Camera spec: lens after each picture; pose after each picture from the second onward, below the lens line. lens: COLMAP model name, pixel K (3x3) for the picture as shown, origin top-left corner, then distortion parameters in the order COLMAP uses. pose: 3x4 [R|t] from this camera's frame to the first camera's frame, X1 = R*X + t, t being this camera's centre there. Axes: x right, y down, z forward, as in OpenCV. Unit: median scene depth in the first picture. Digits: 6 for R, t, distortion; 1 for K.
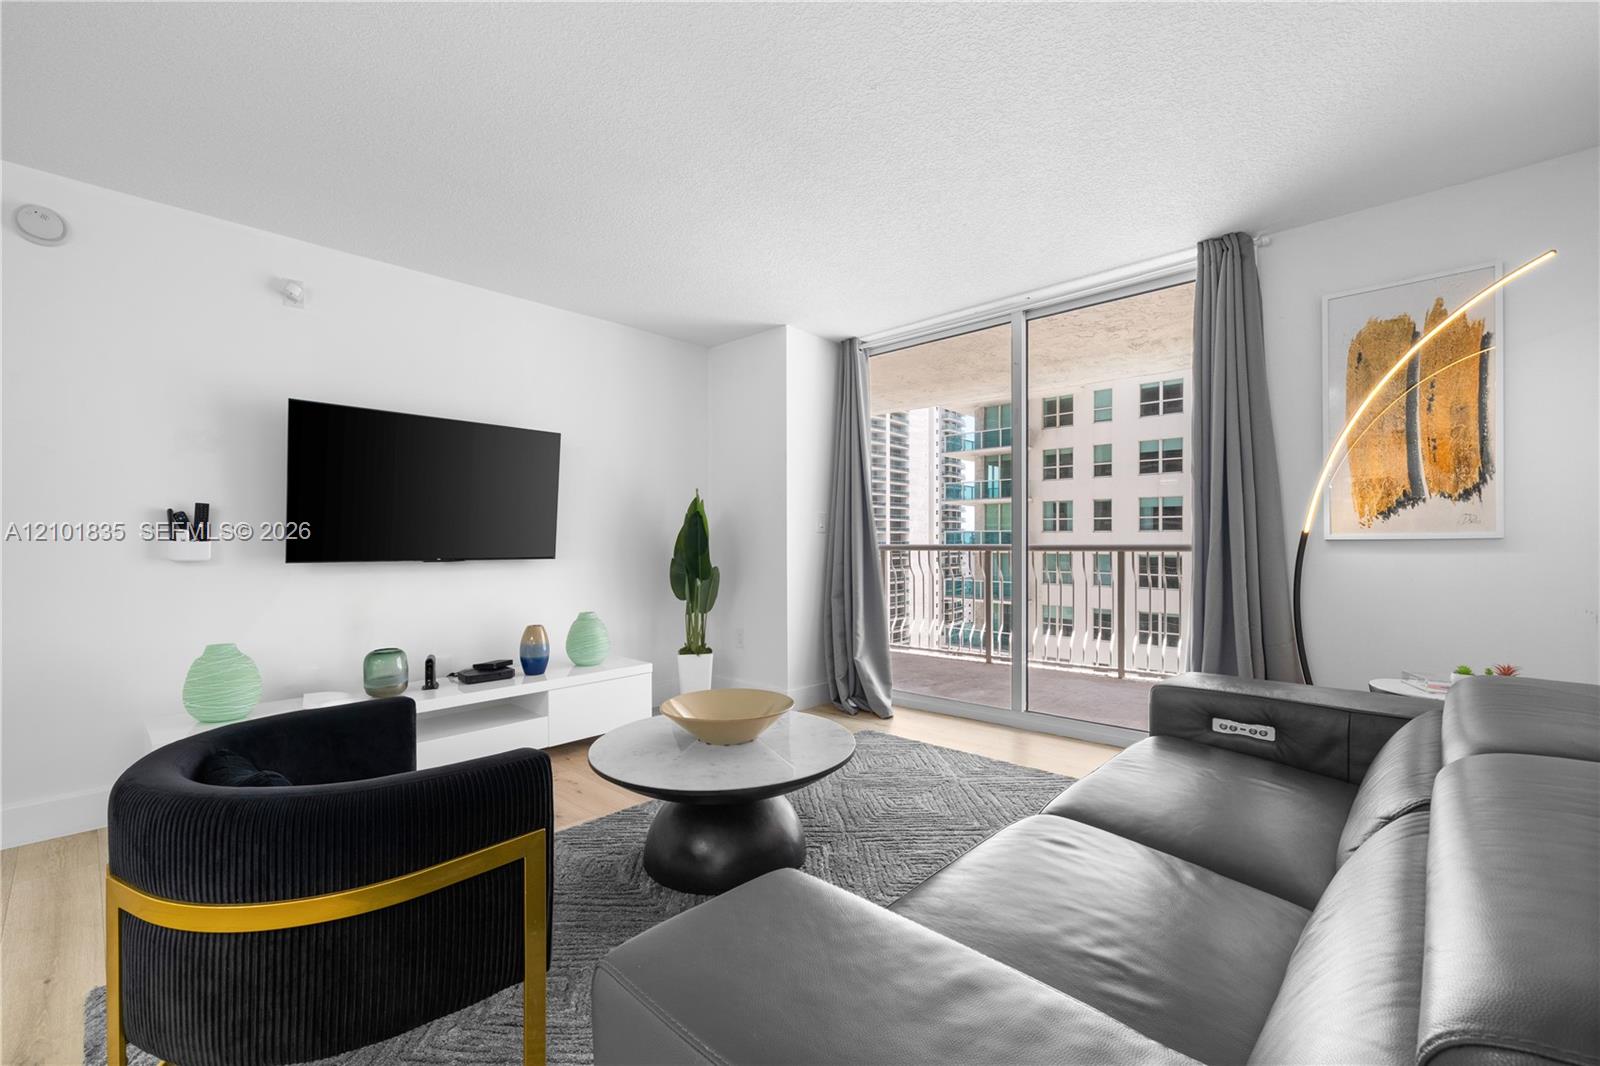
lens RADIAL K [[672.1, 0, 799.8], [0, 672.1, 541.1], [0, 0, 1]] dist [-0.000205, -0.000108]
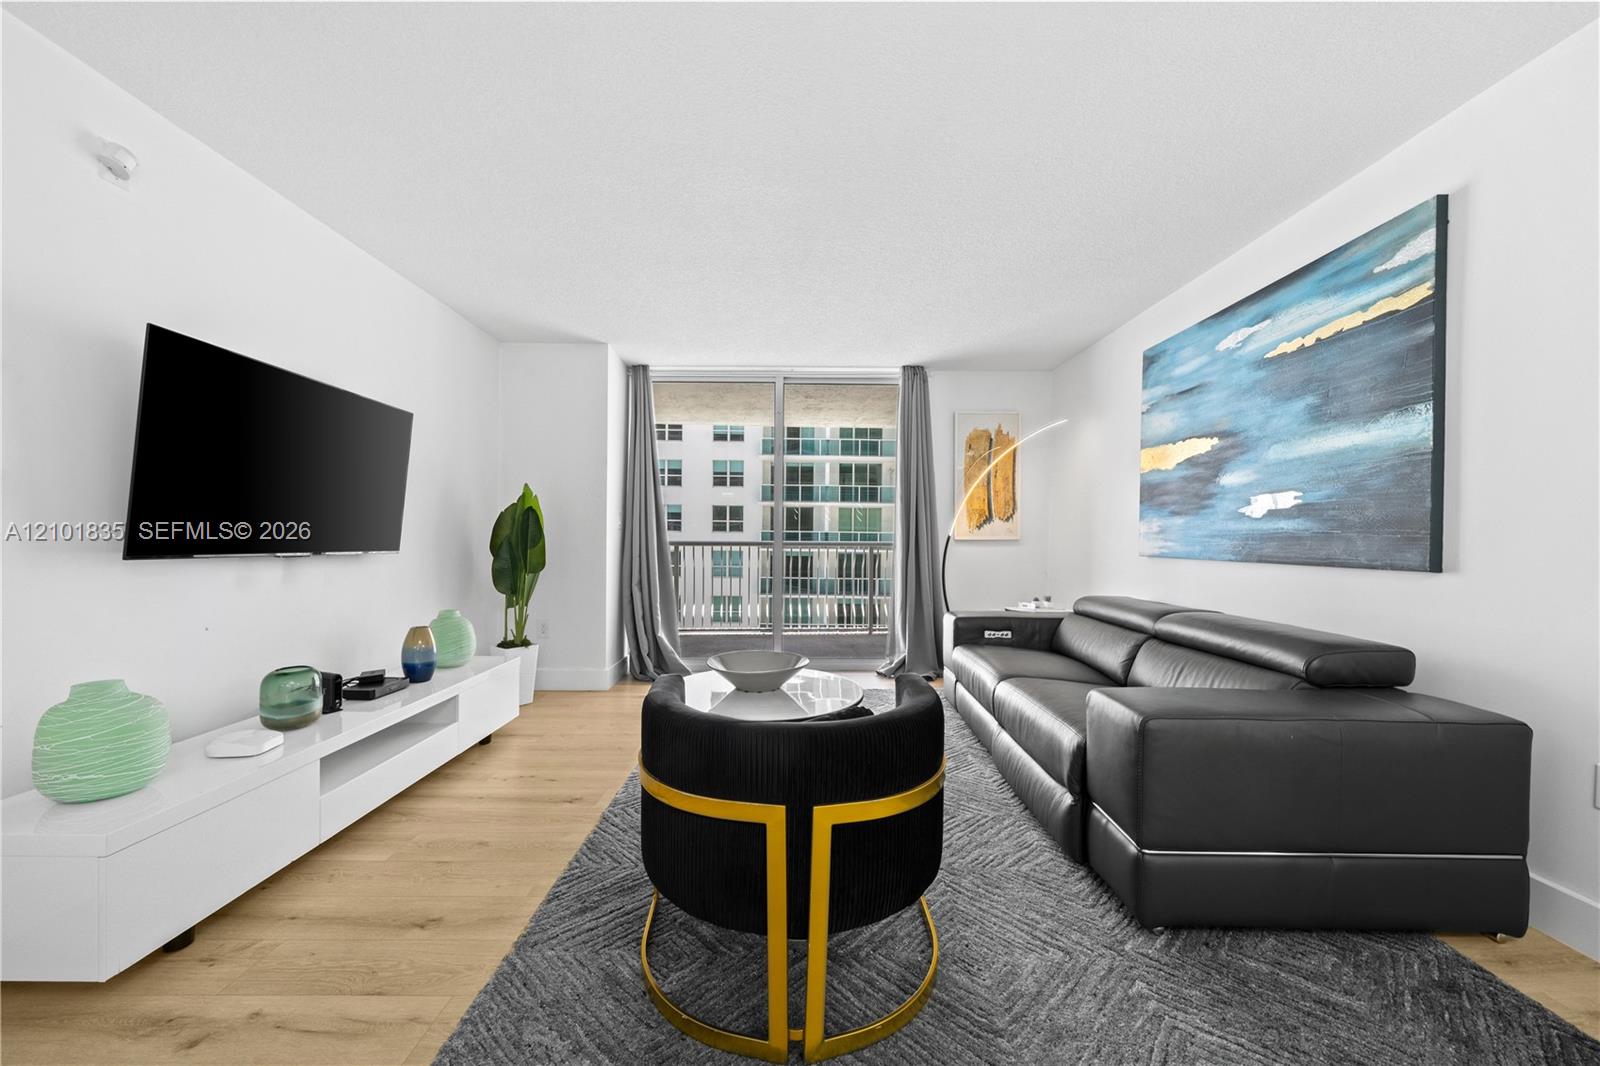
lens RADIAL K [[593.3, 0, 799.5], [0, 593.3, 541.1], [0, 0, 1]] dist [0.000897, 0.000014]
pose [[0.723646, 0.006868, 0.690137, -0.635091], [-0.010029, 0.999950, 0.000564, 0.004906], [-0.690099, -0.007330, 0.723678, 0.083157]]
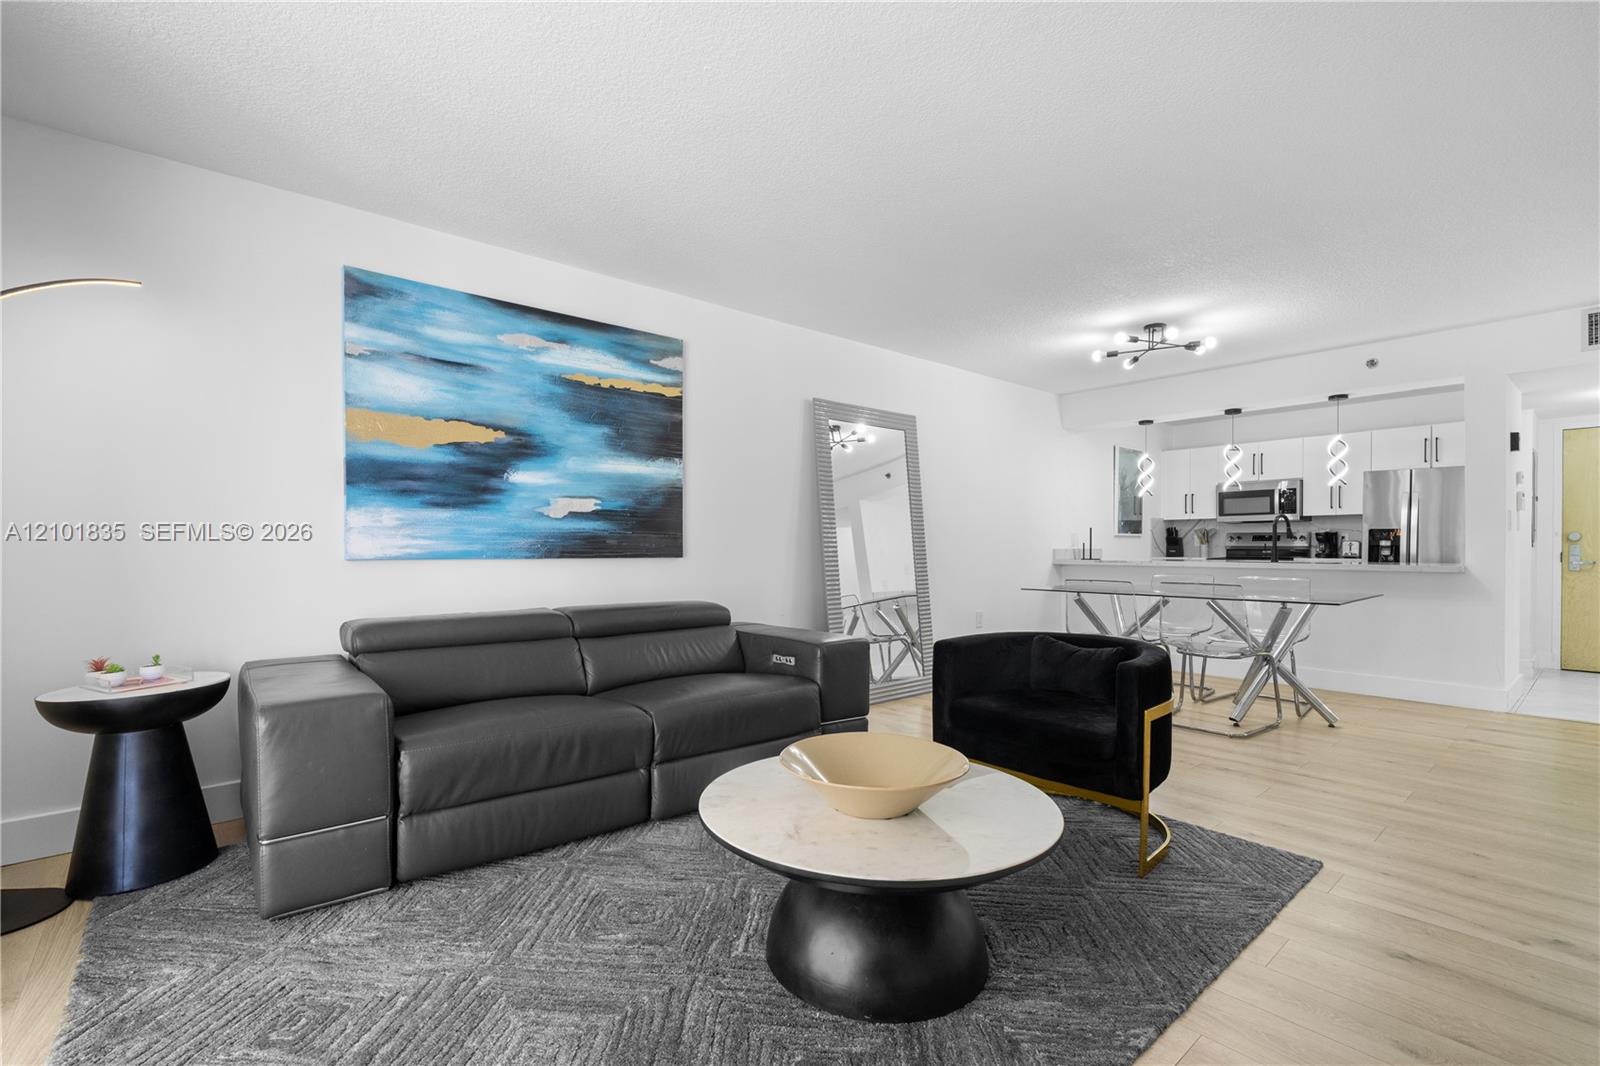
lens RADIAL K [[713.8, 0, 790.4], [0, 713.8, 556.1], [0, 0, 1]] dist [-0.001333, -0.000239]
pose [[-0.993502, 0.004268, 0.113732, -0.081844], [0.005750, 0.999903, 0.012702, 0.013681], [-0.113667, 0.013274, -0.993430, 1.313502]]
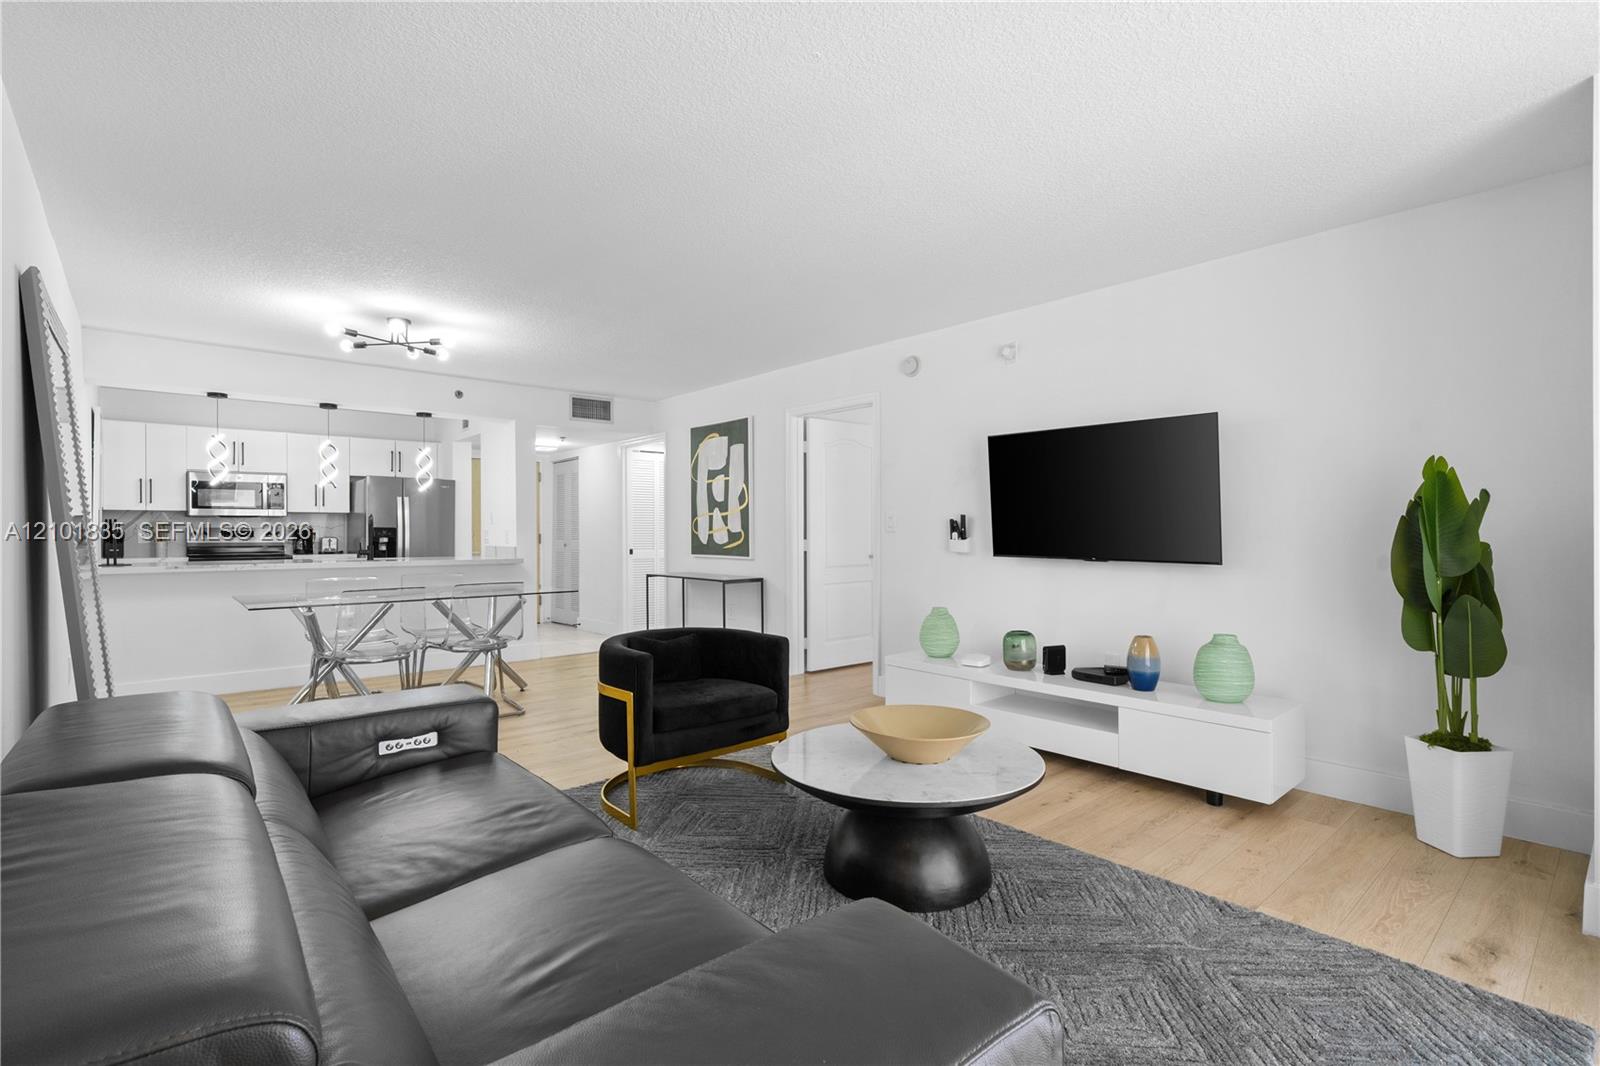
lens RADIAL K [[743.4, 0, 793.8], [0, 743.4, 531.9], [0, 0, 1]] dist [0.000579, 0.000047]
pose [[-0.101613, 0.004491, -0.994814, 0.716897], [0.000539, 0.999990, 0.004459, -0.023155], [0.994824, -0.000083, -0.101614, 0.695557]]
